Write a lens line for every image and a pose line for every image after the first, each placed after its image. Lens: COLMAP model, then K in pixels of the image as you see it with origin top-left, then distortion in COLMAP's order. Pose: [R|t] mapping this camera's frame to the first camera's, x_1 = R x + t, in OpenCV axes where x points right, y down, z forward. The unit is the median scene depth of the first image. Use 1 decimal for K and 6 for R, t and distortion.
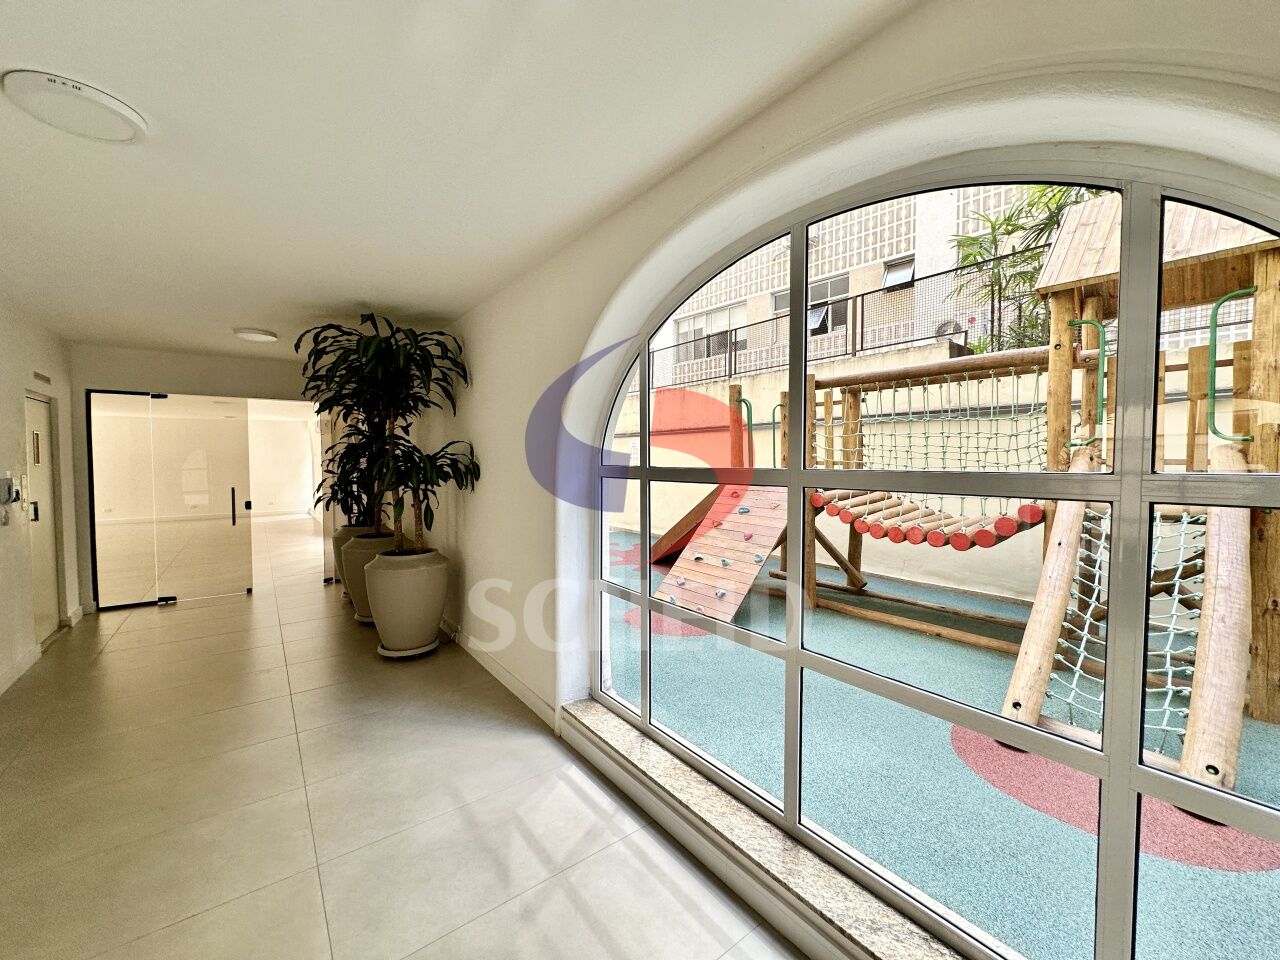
lens RADIAL K [[513.1, 0, 640.9], [0, 513.1, 477.5], [0, 0, 1]] dist [-0.003233, 0.000577]
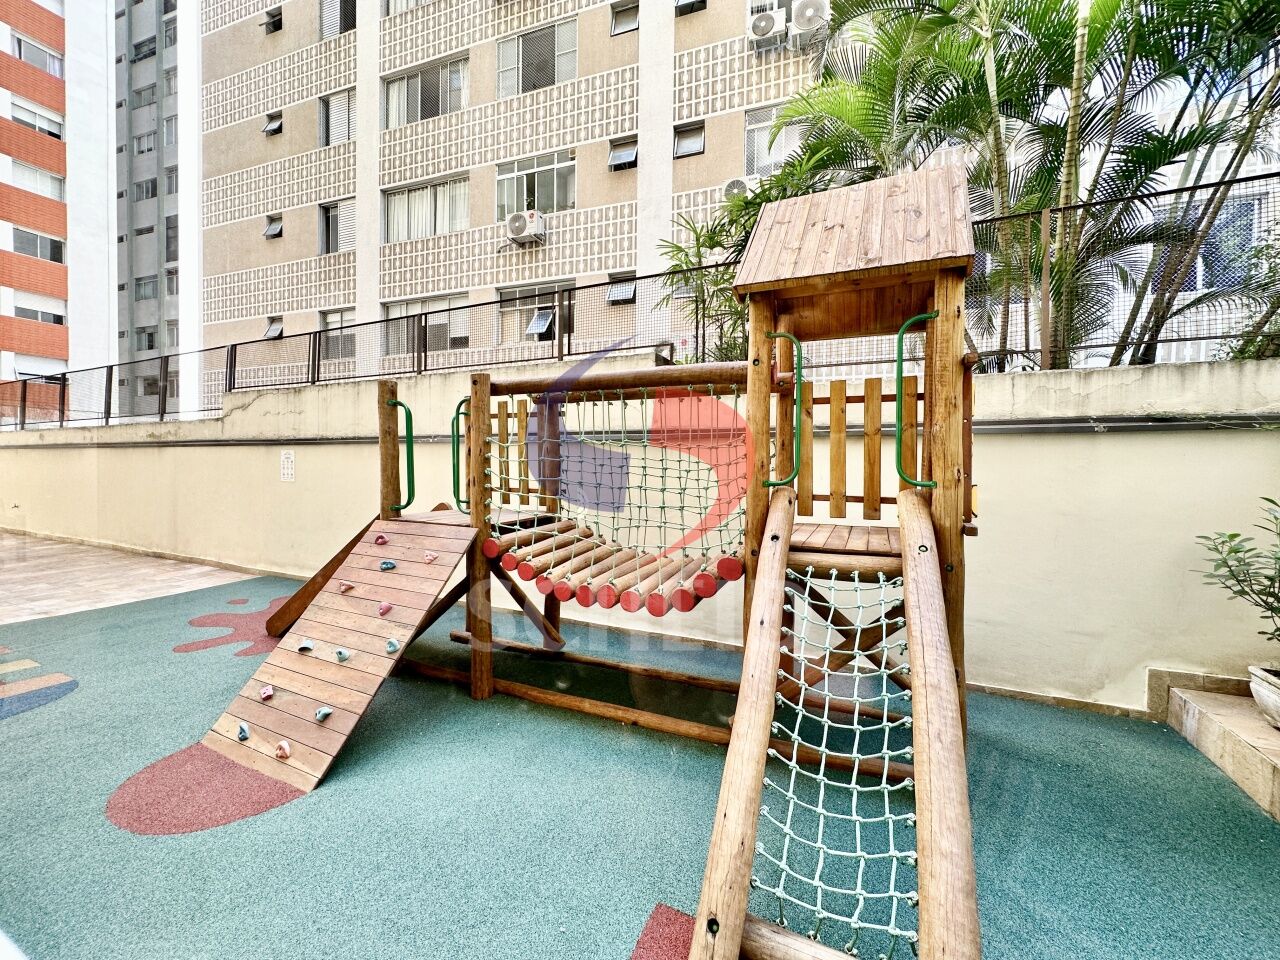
lens RADIAL K [[513.1, 0, 640.9], [0, 513.1, 474.8], [0, 0, 1]] dist [-0.003233, 0.000577]
pose [[0.889327, 0.004135, 0.457254, 0.205059], [0.004111, 0.999846, -0.017037, -0.047057], [-0.457254, 0.017031, 0.889173, 0.265634]]
